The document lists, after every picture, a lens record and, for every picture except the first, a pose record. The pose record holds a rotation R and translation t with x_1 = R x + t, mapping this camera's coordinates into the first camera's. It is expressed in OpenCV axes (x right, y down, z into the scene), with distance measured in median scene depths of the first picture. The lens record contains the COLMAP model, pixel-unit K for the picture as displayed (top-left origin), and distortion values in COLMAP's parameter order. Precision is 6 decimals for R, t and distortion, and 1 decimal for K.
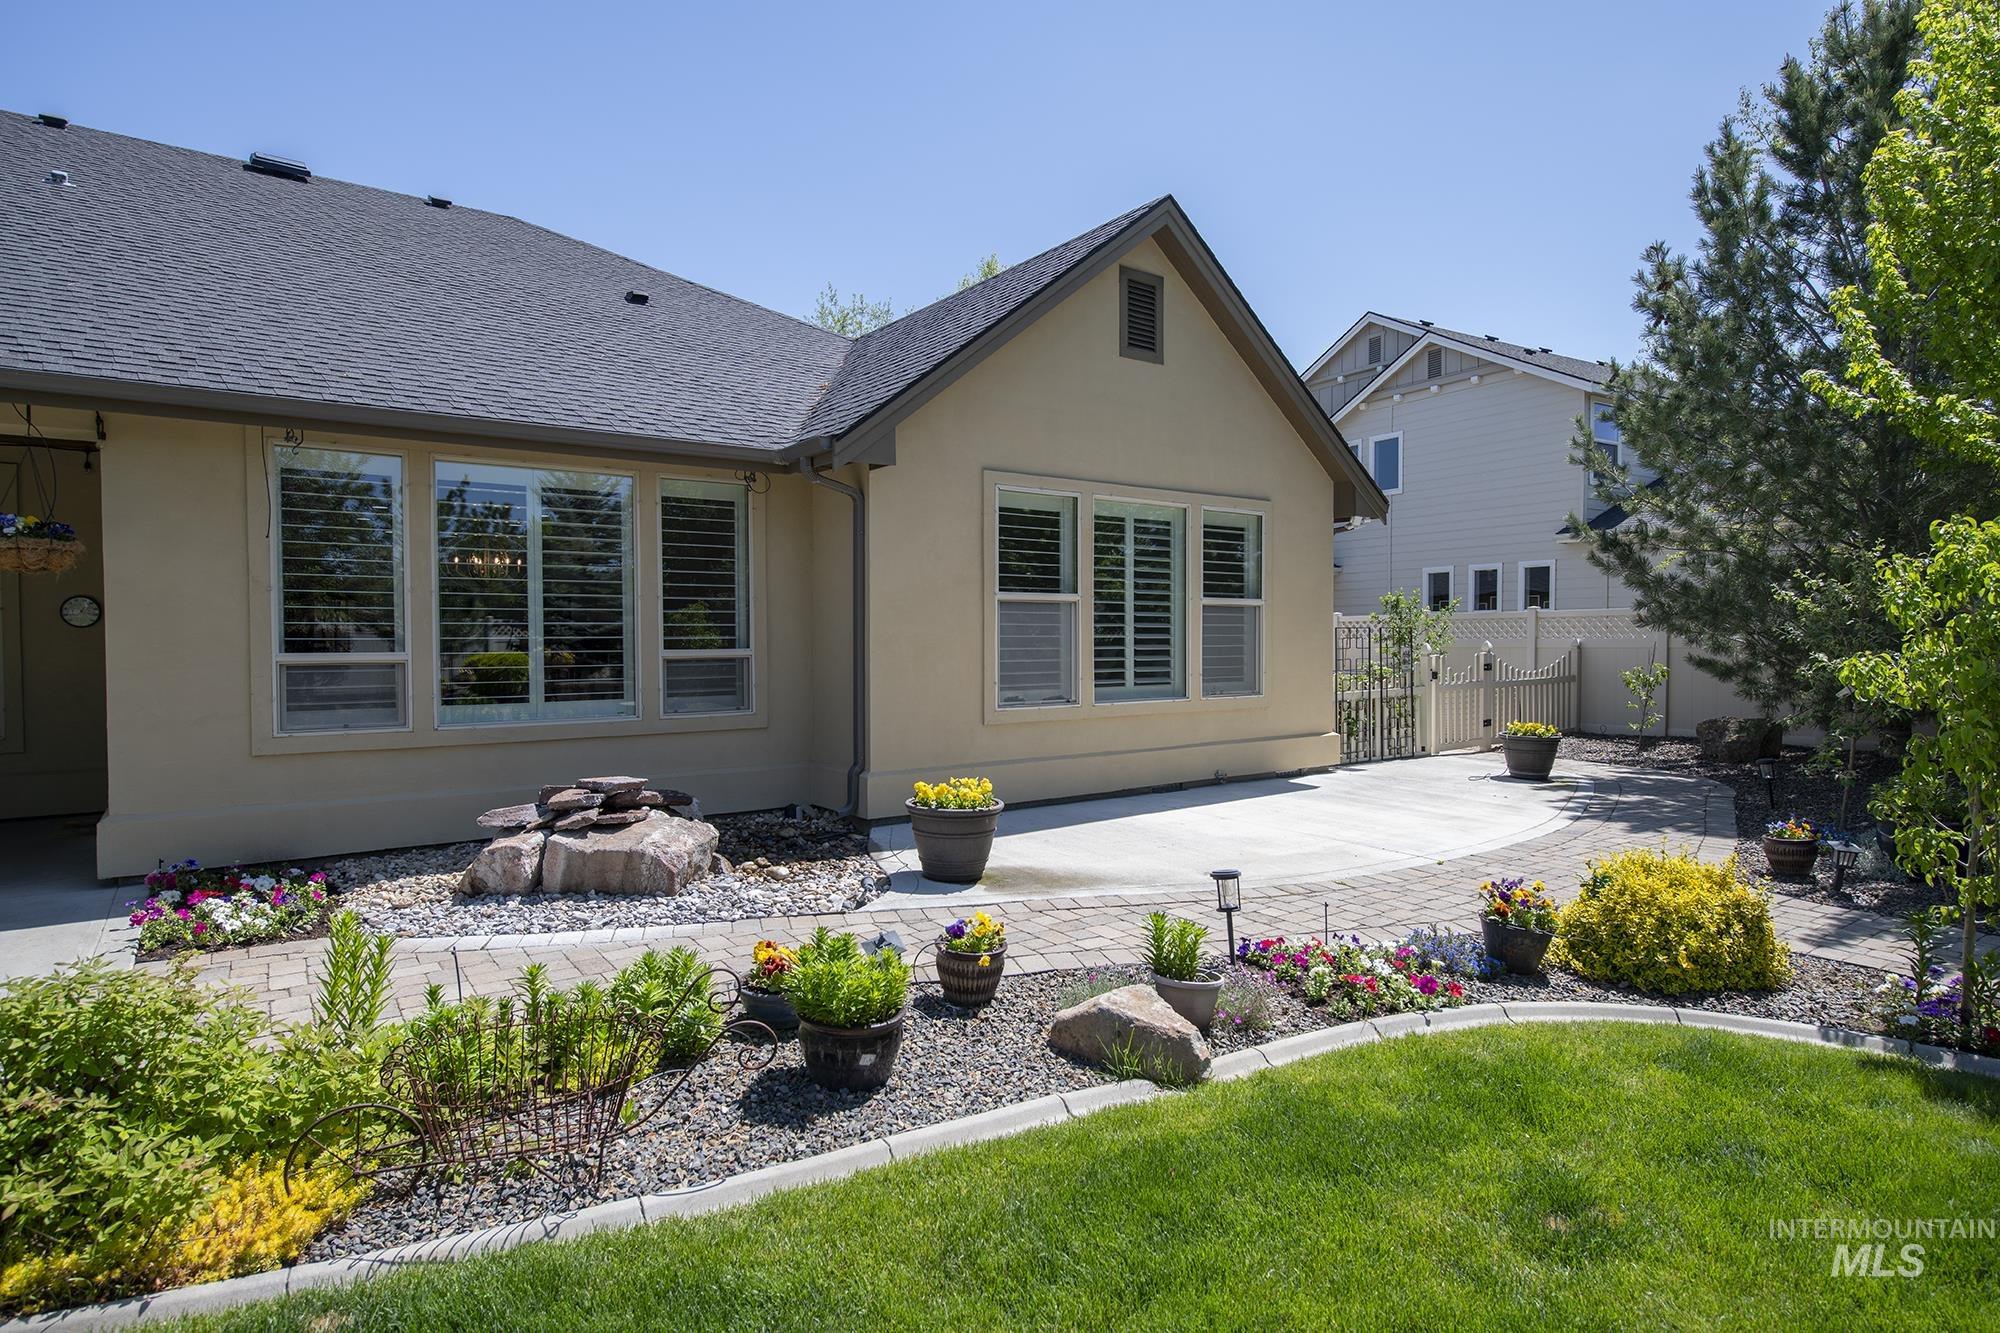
lens RADIAL K [[1075.2, 0, 999.5], [0, 1075.2, 655.9], [0, 0, 1]] dist [0.031138, 0.018988]
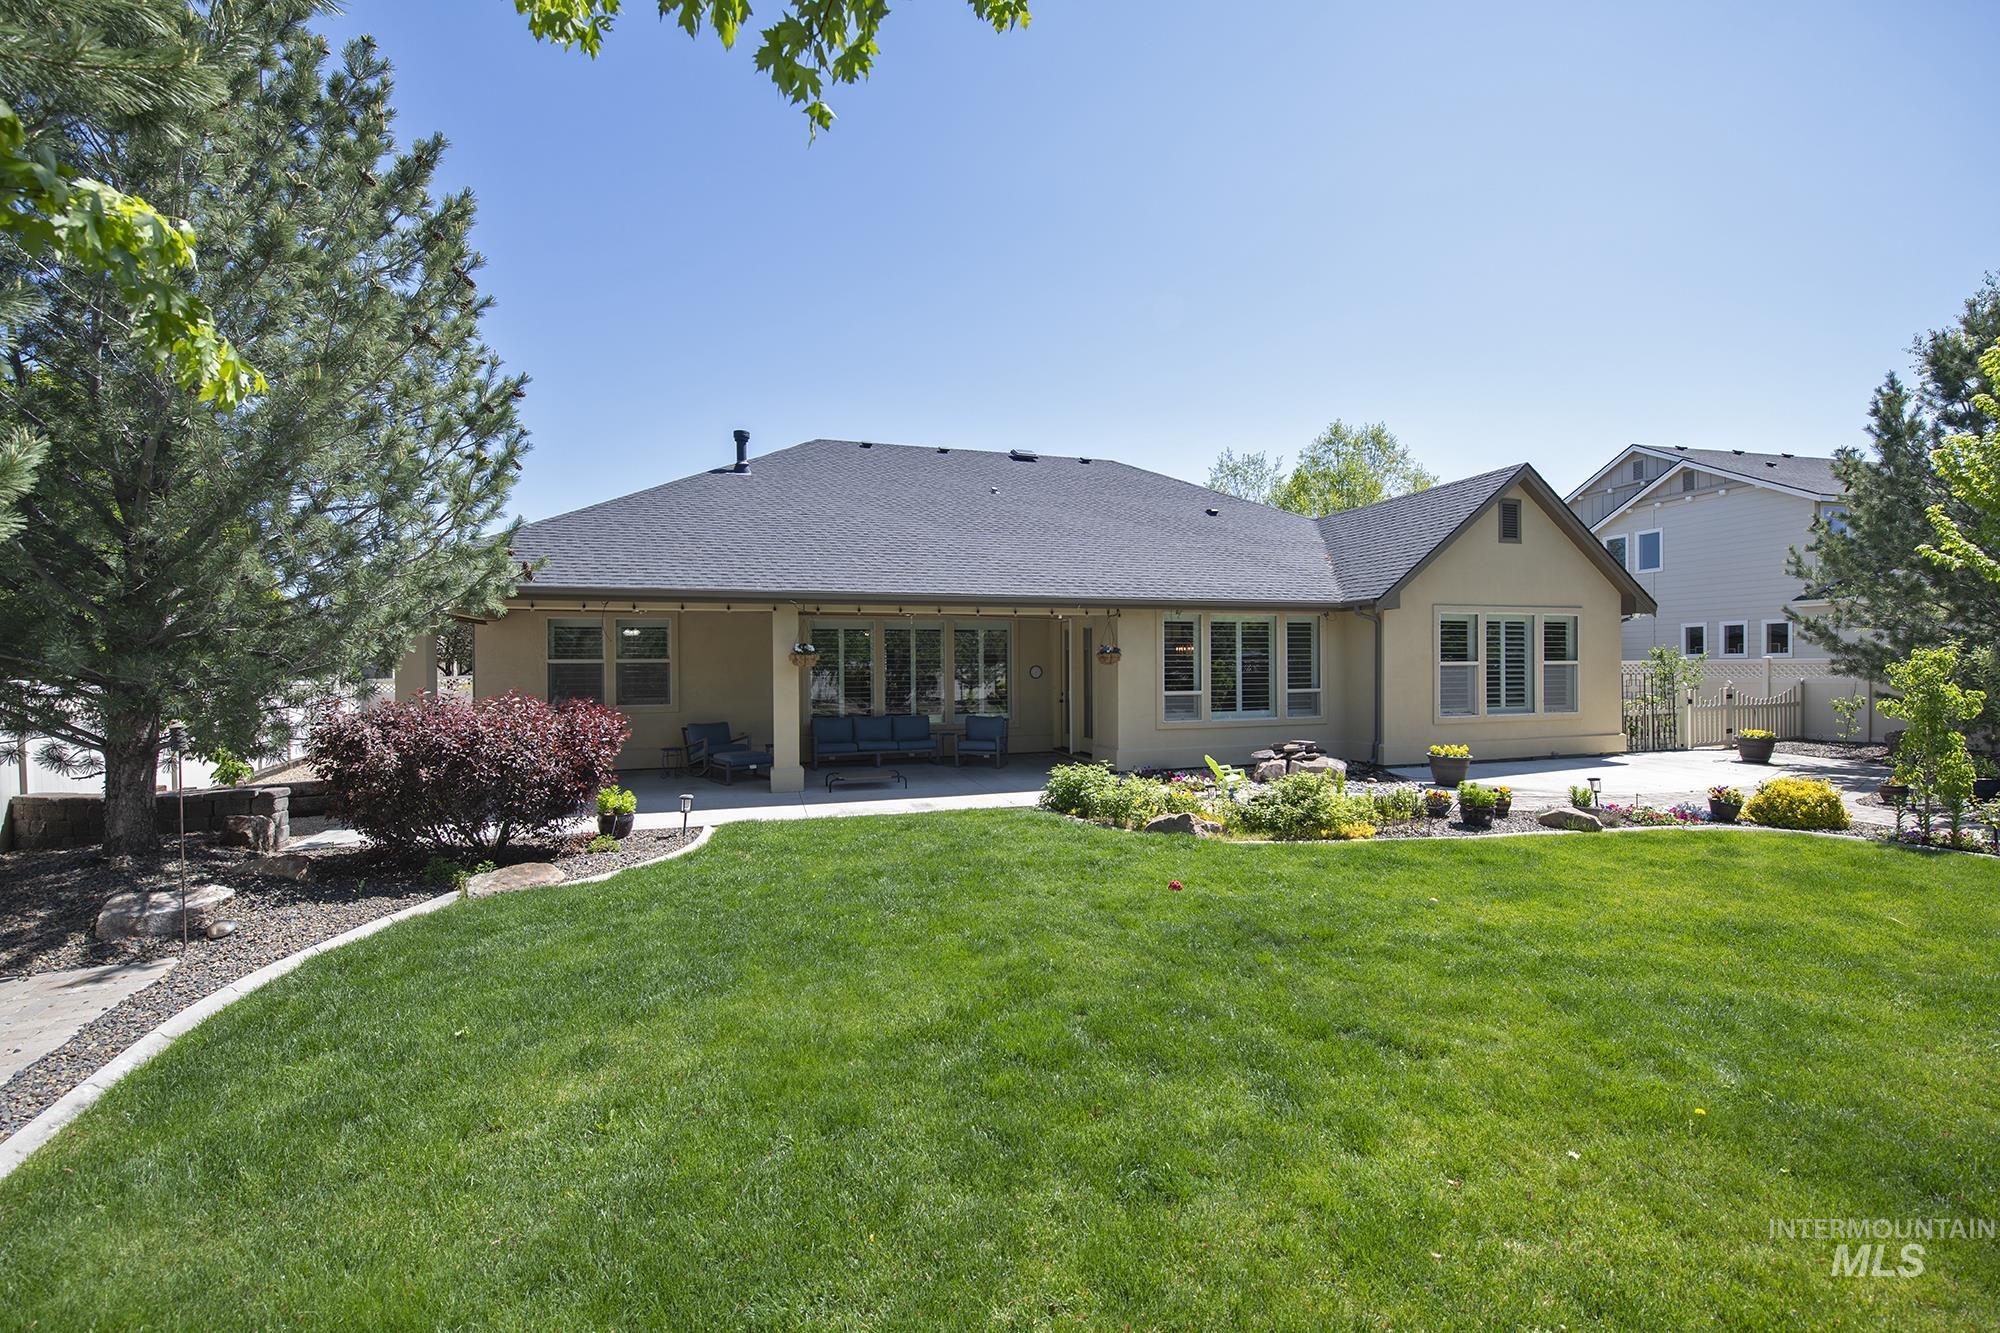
lens RADIAL K [[823.5, 0, 1000.0], [0, 823.5, 666.5], [0, 0, 1]] dist [-0.000658, -0.000156]
pose [[0.949862, -0.002562, -0.312657, -0.261205], [-0.001153, 0.999931, -0.011695, -0.024856], [0.312666, 0.011469, 0.949794, -0.665577]]
